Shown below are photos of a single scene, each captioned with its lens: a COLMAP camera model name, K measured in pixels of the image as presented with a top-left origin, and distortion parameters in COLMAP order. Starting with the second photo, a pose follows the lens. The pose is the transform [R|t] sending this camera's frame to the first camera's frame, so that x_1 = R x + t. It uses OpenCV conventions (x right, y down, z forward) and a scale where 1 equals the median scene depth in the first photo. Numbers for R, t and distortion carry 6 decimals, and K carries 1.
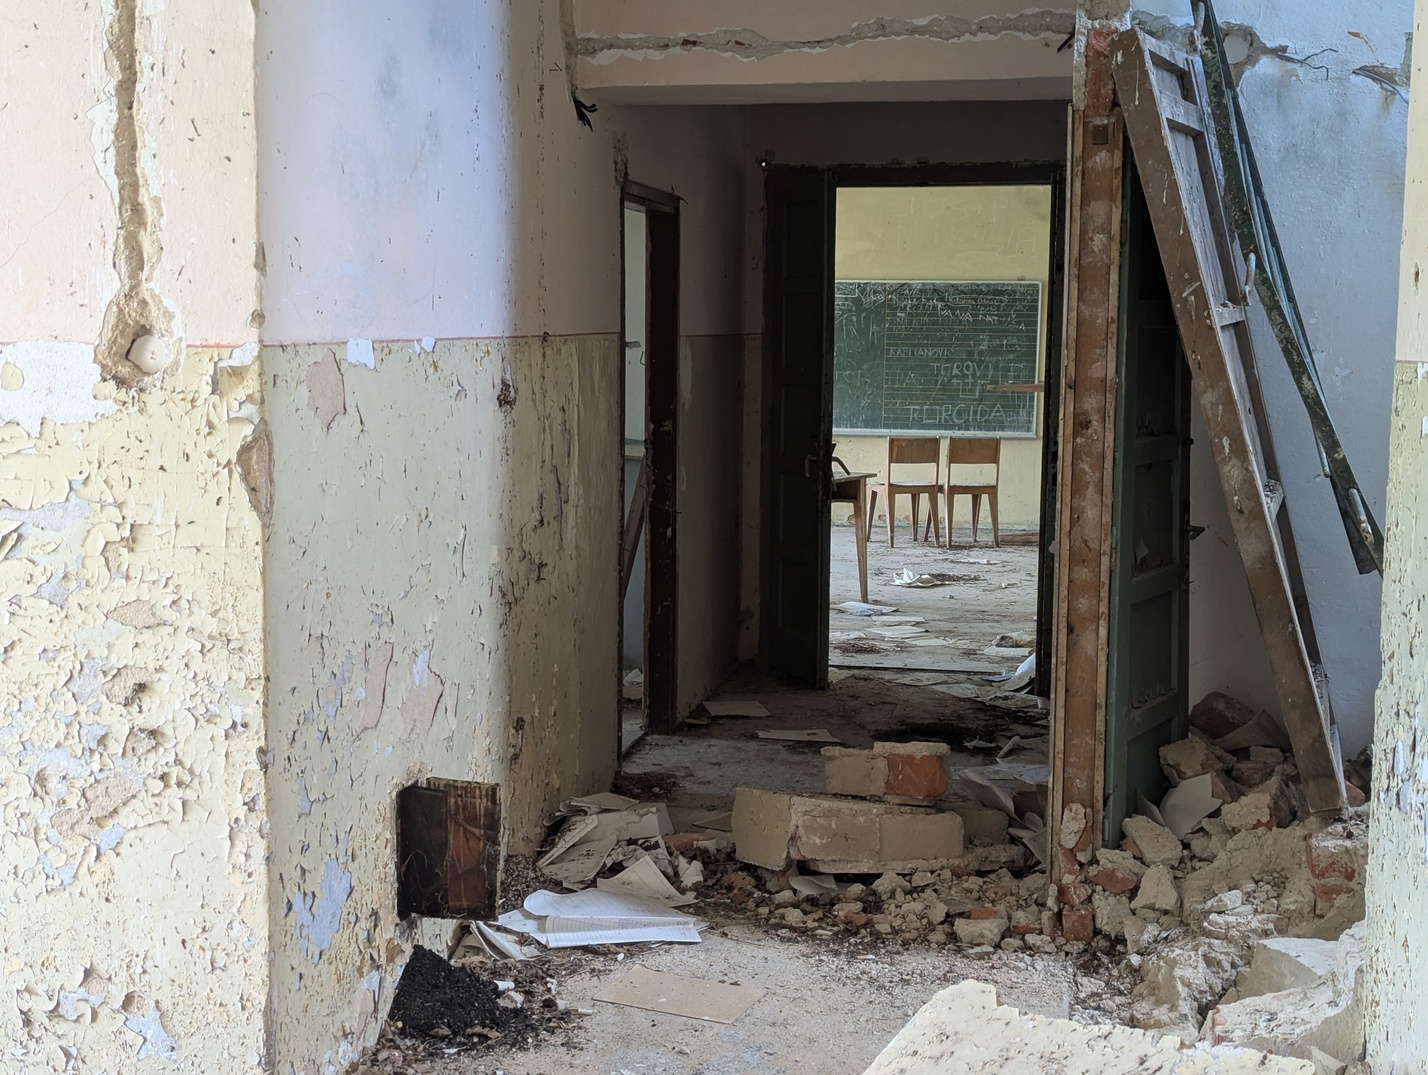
lens RADIAL K [[1965.1, 0, 714.0], [0, 1965.1, 537.5], [0, 0, 1]] dist [0.207794, -0.036028]
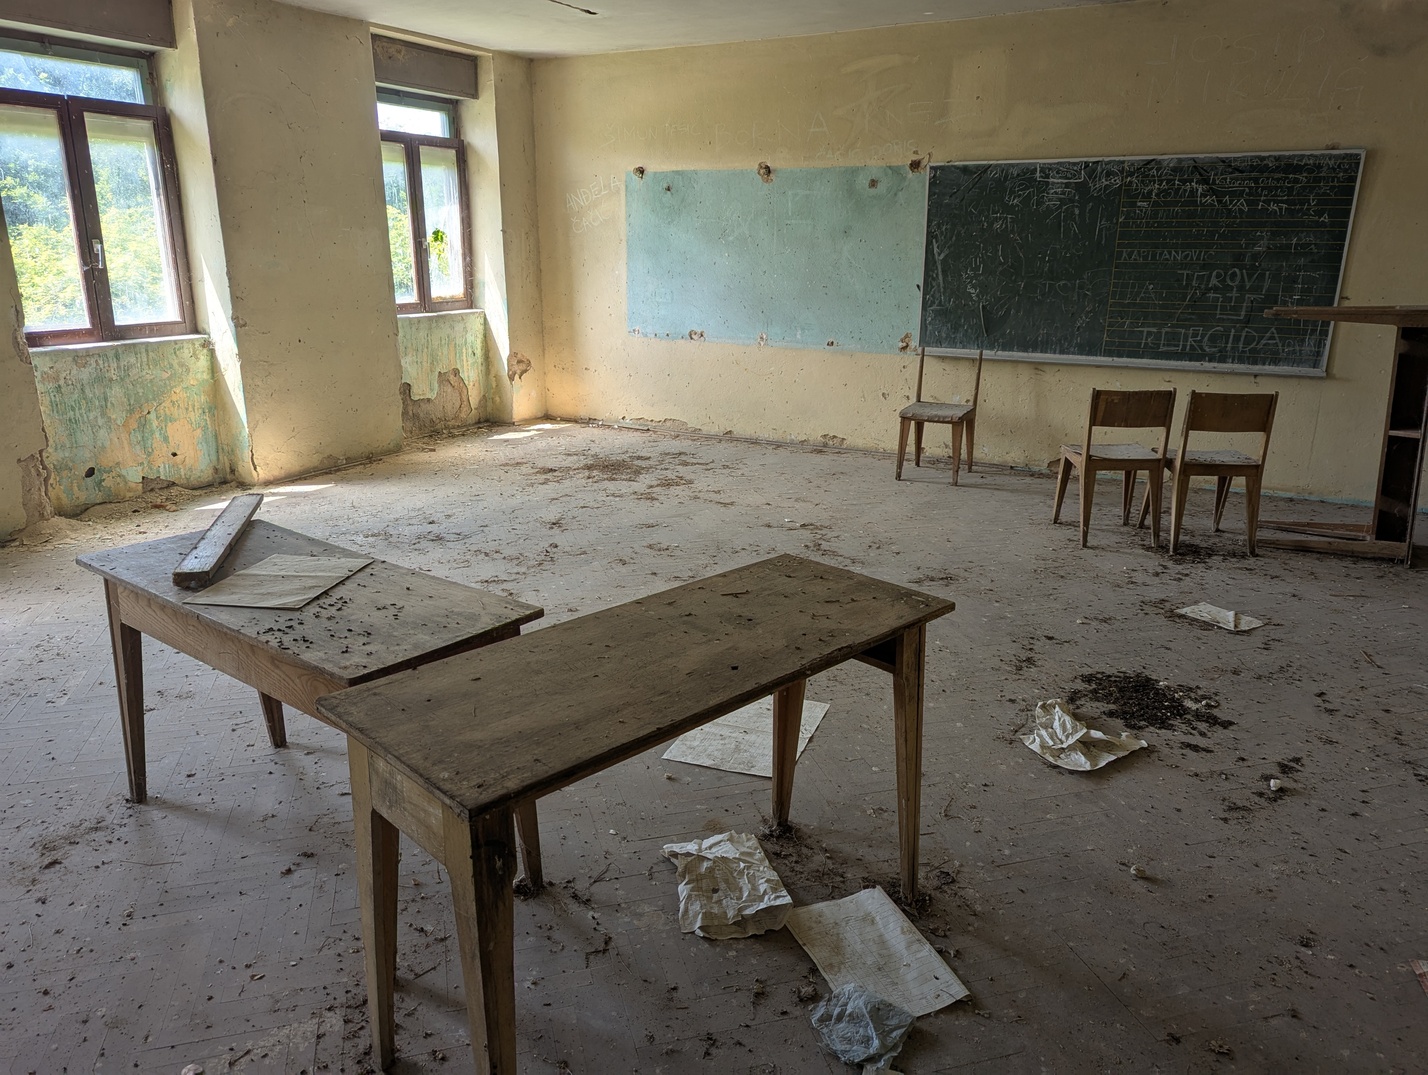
lens RADIAL K [[1025.9, 0, 714.0], [0, 1025.9, 537.5], [0, 0, 1]] dist [0.070699, -0.056802]
pose [[0.951310, 0.078981, -0.297946, 0.068104], [-0.025378, 0.983402, 0.179657, -0.055535], [0.307190, -0.163348, 0.937524, 0.561291]]
